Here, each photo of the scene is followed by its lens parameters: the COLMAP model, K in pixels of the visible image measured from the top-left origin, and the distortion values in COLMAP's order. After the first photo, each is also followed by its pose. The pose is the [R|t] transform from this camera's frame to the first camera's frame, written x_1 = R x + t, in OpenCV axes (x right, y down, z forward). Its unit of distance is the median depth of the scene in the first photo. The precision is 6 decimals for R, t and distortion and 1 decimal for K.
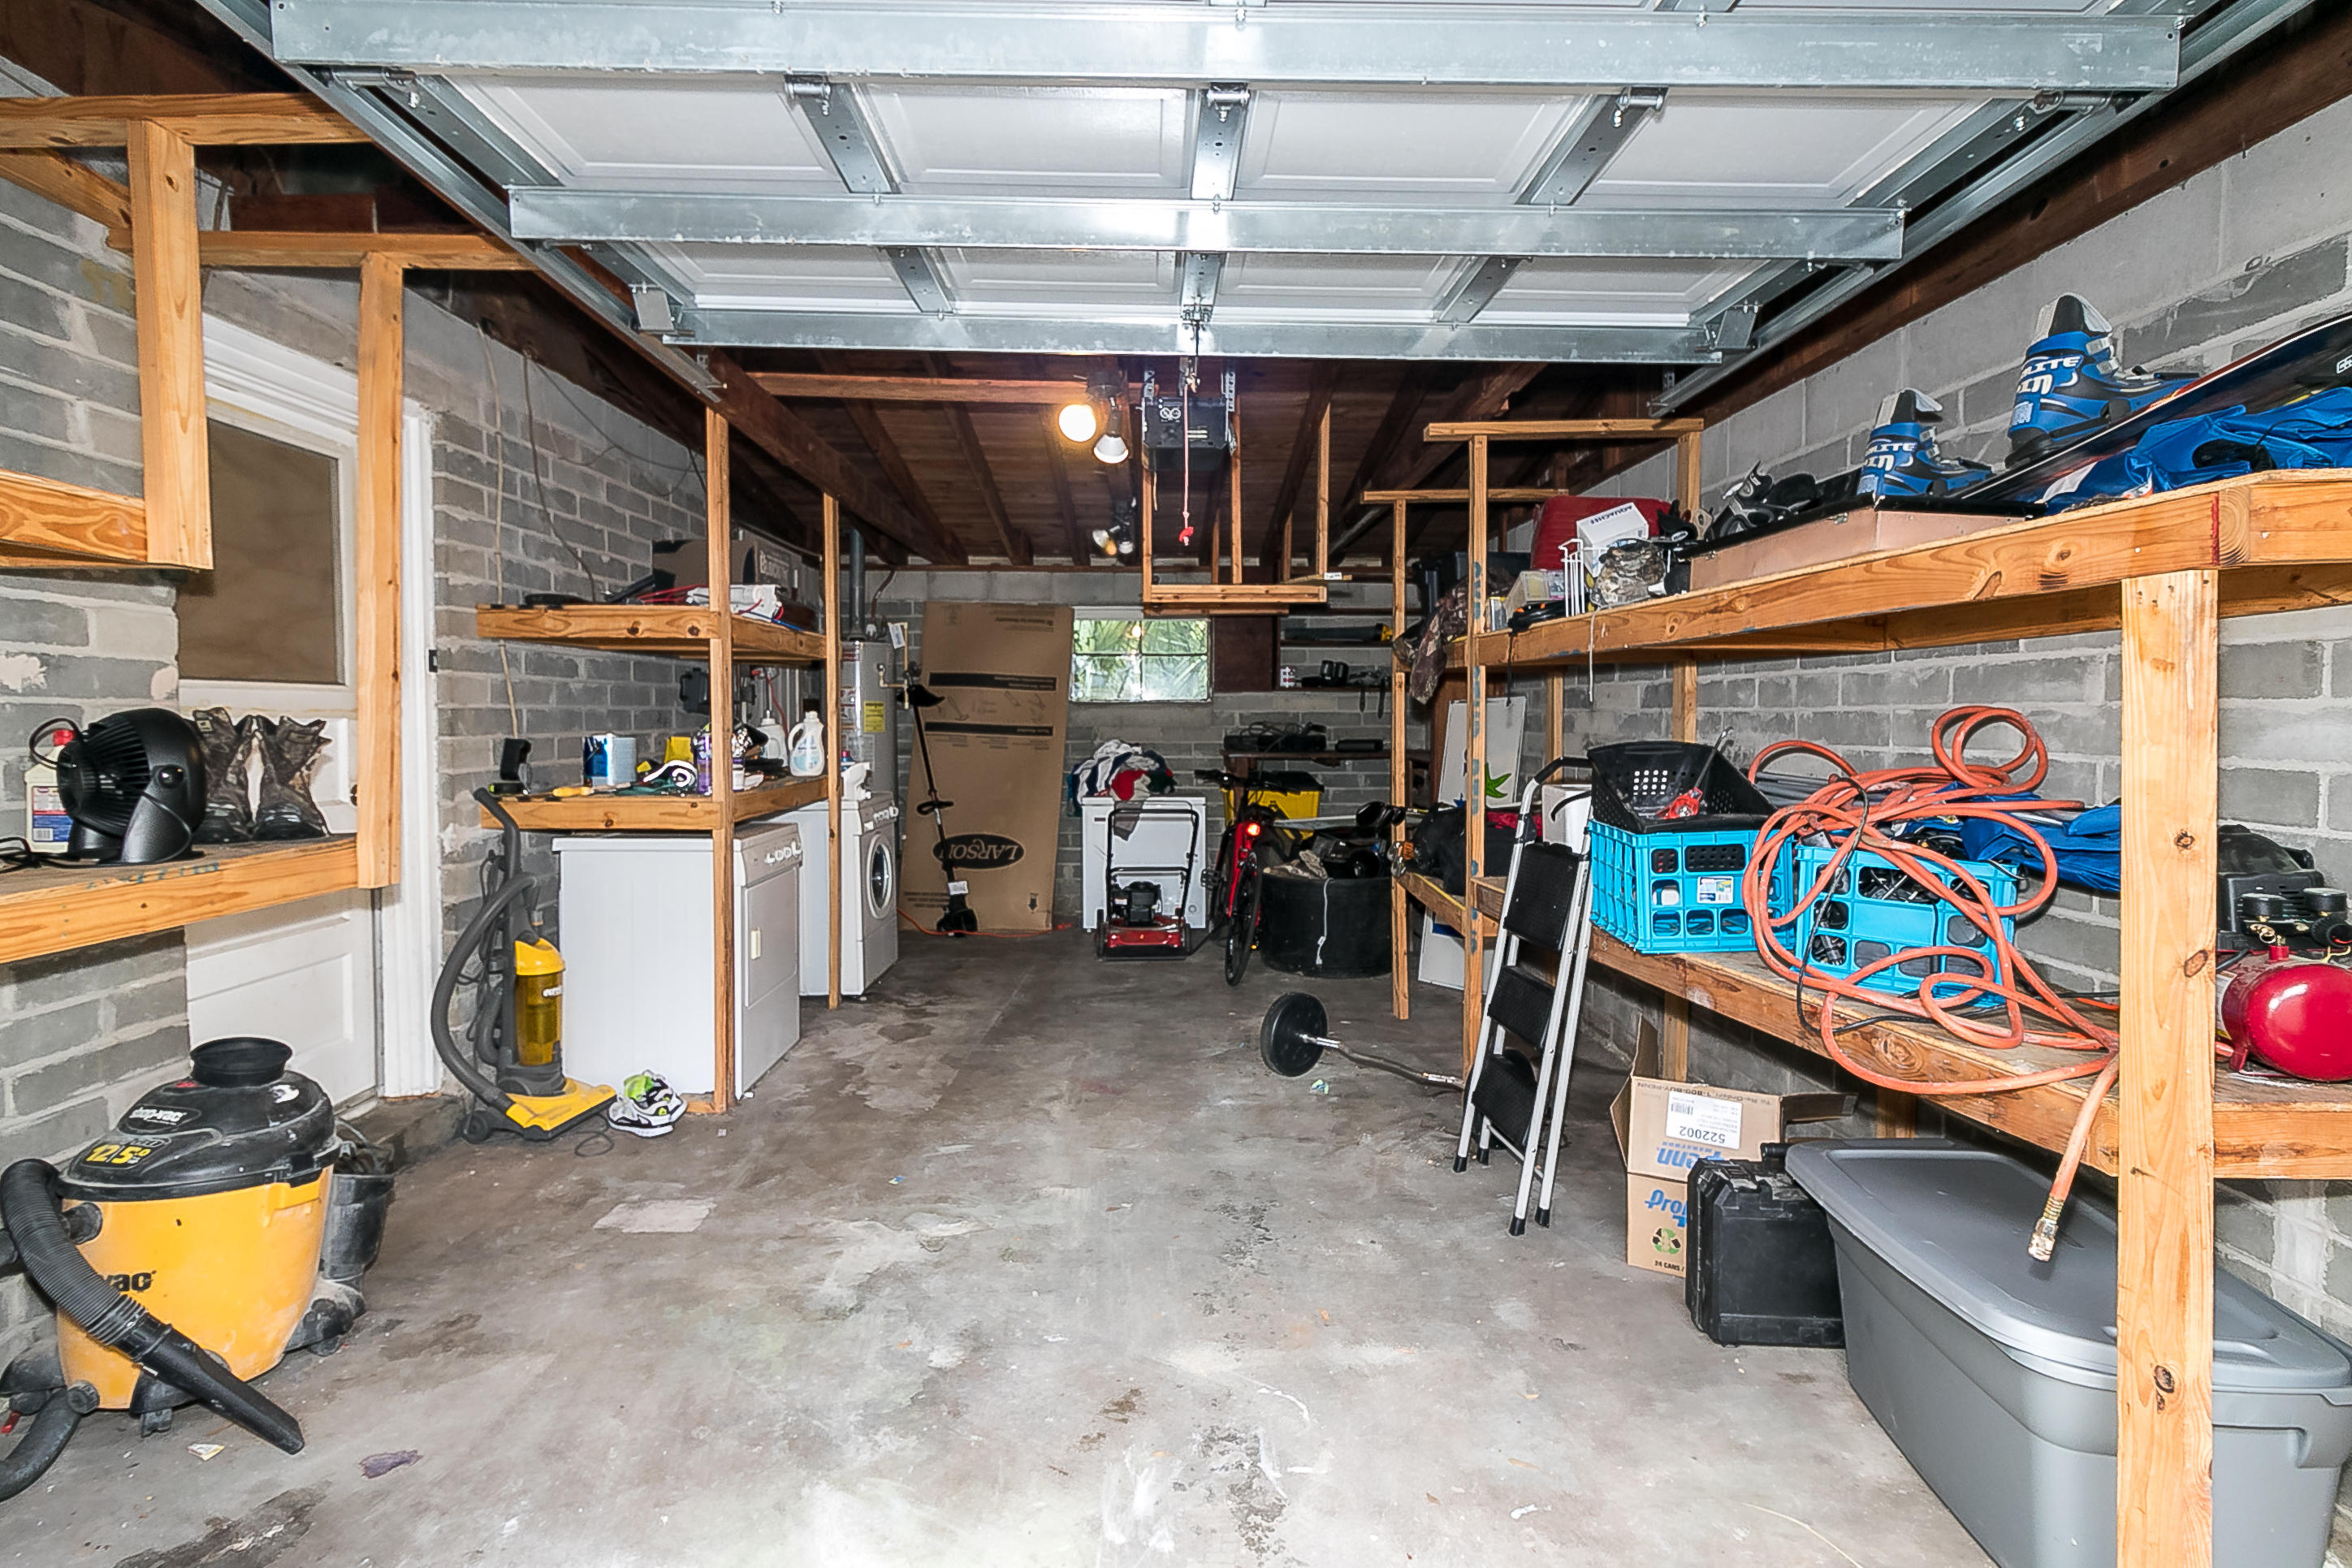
lens RADIAL K [[1099.8, 0, 1177.7], [0, 1099.8, 774.1], [0, 0, 1]] dist [0.006102, 0.000659]
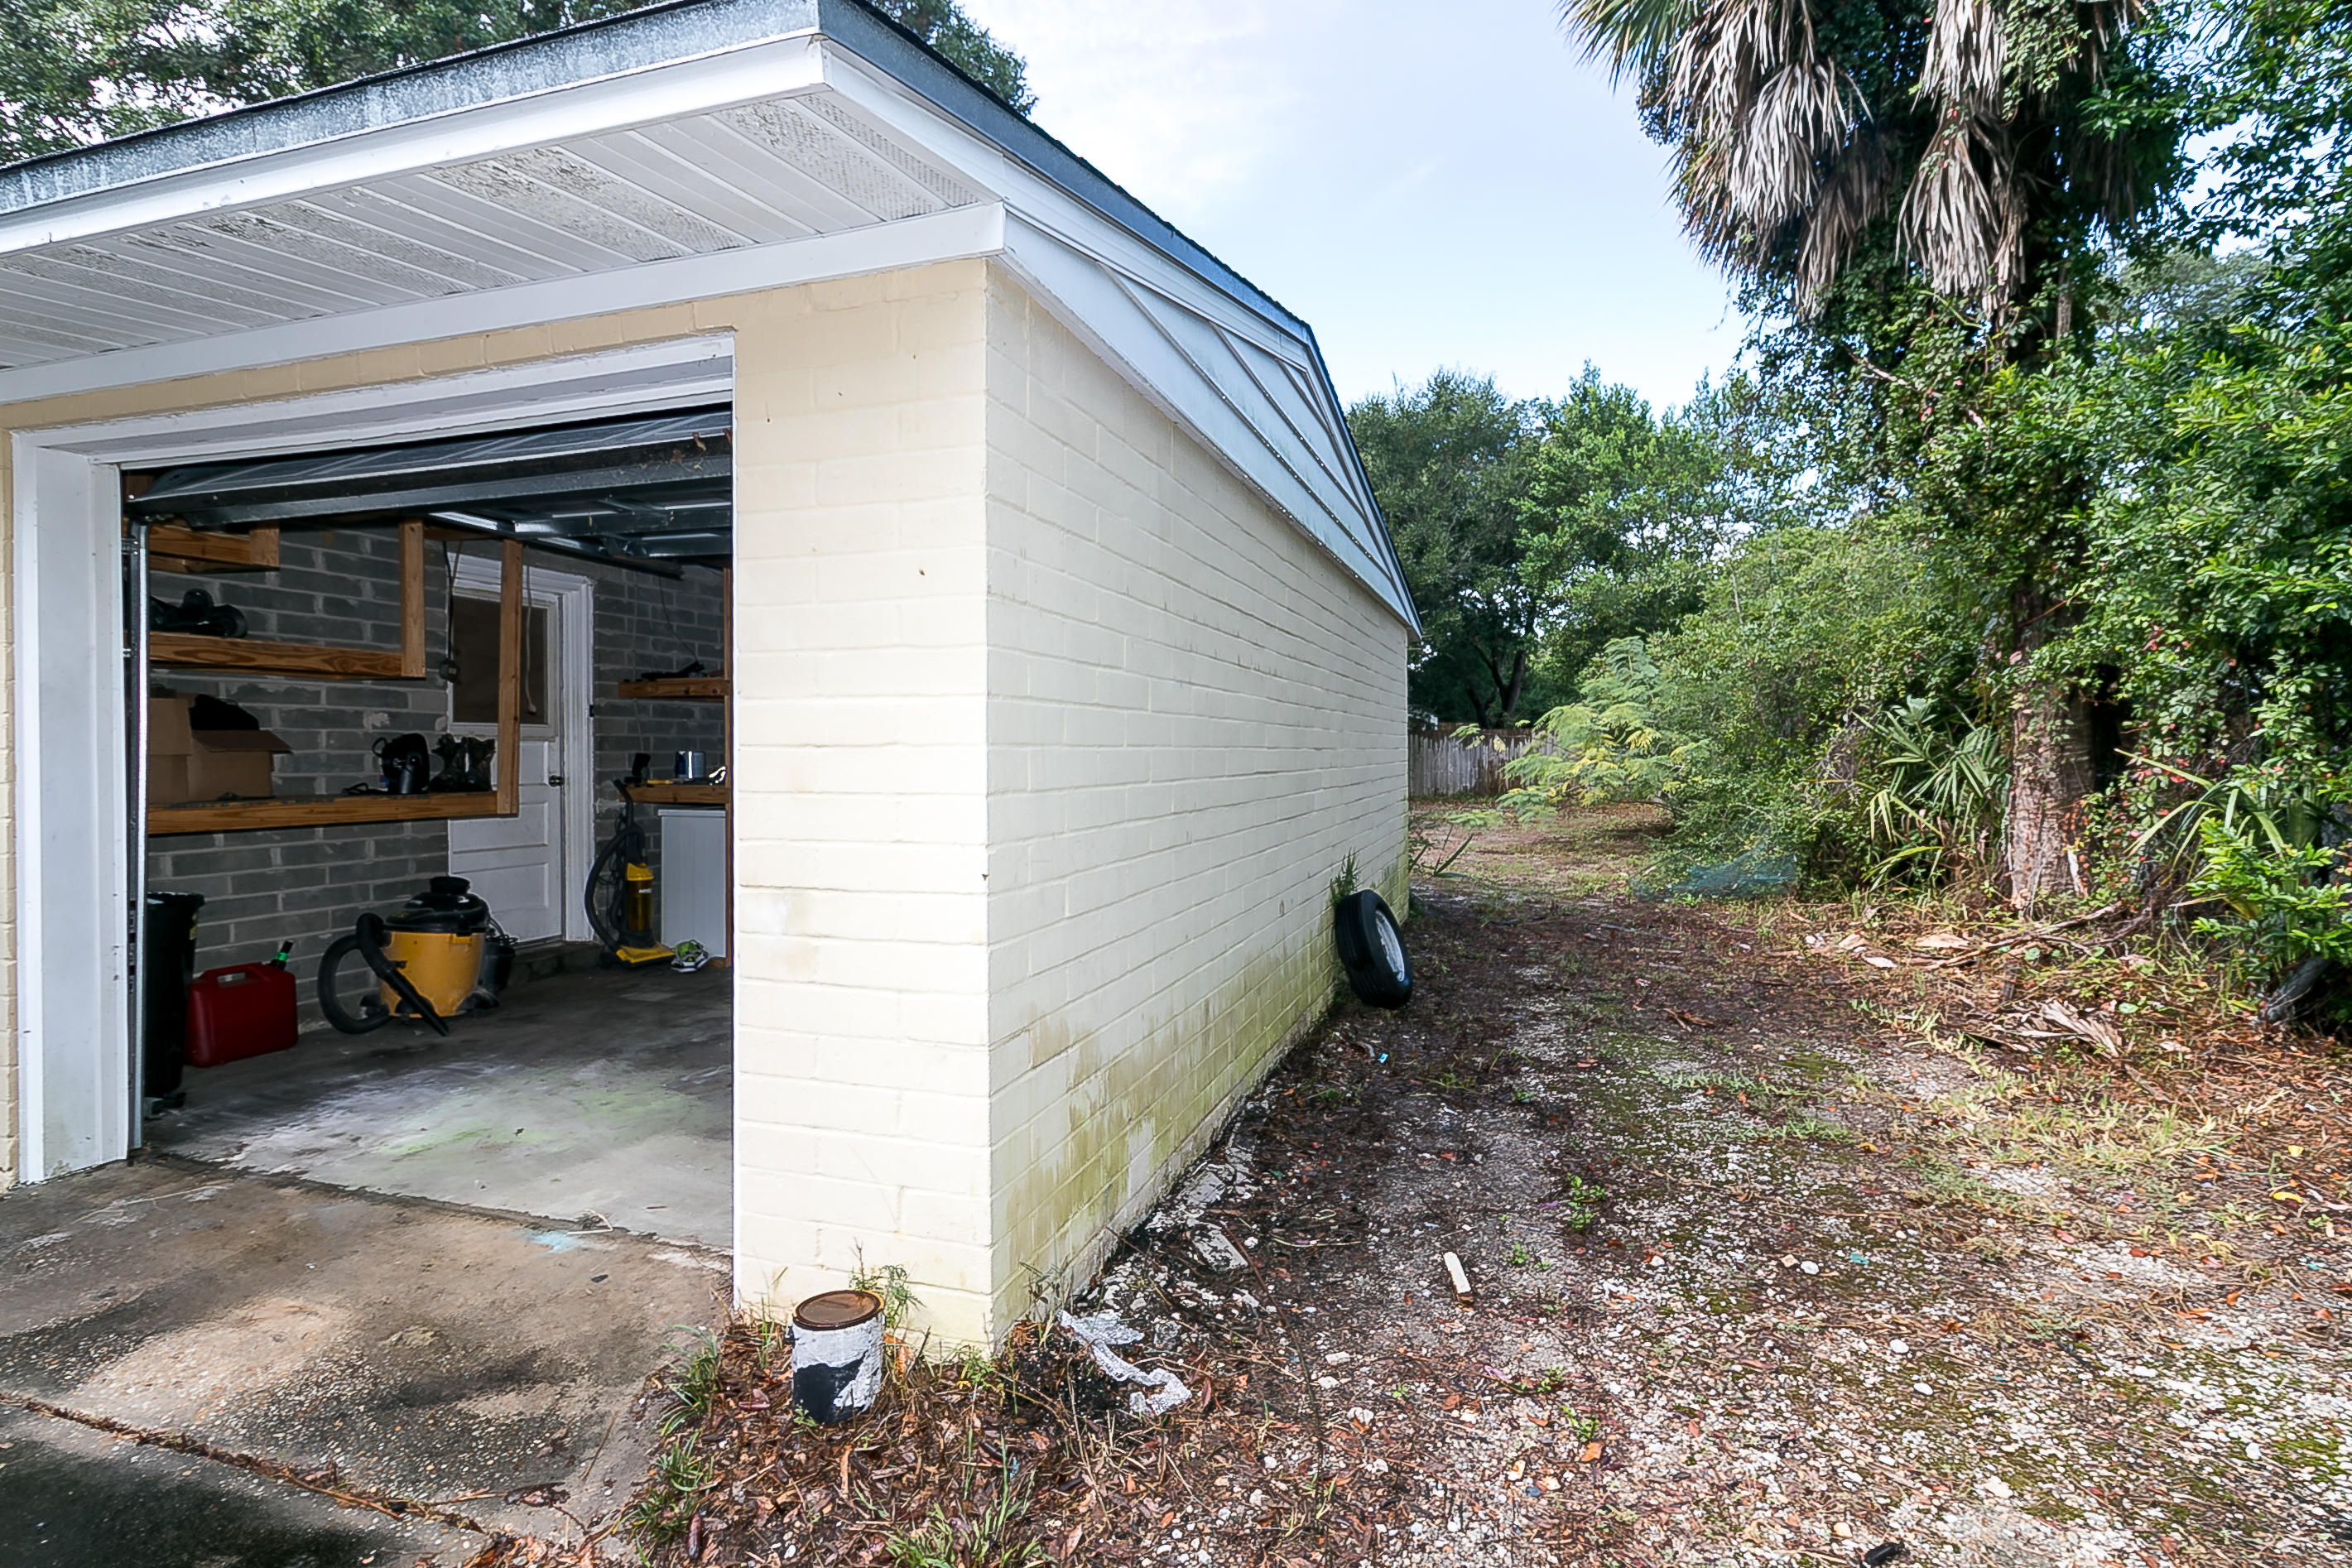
lens RADIAL K [[1099.9, 0, 1166.2], [0, 1099.9, 780.9], [0, 0, 1]] dist [0.006102, 0.000659]
pose [[0.949471, 0.001952, -0.313848, 0.842272], [-0.009881, 0.999671, -0.023675, 0.051326], [0.313698, 0.025580, 0.949178, -0.471688]]
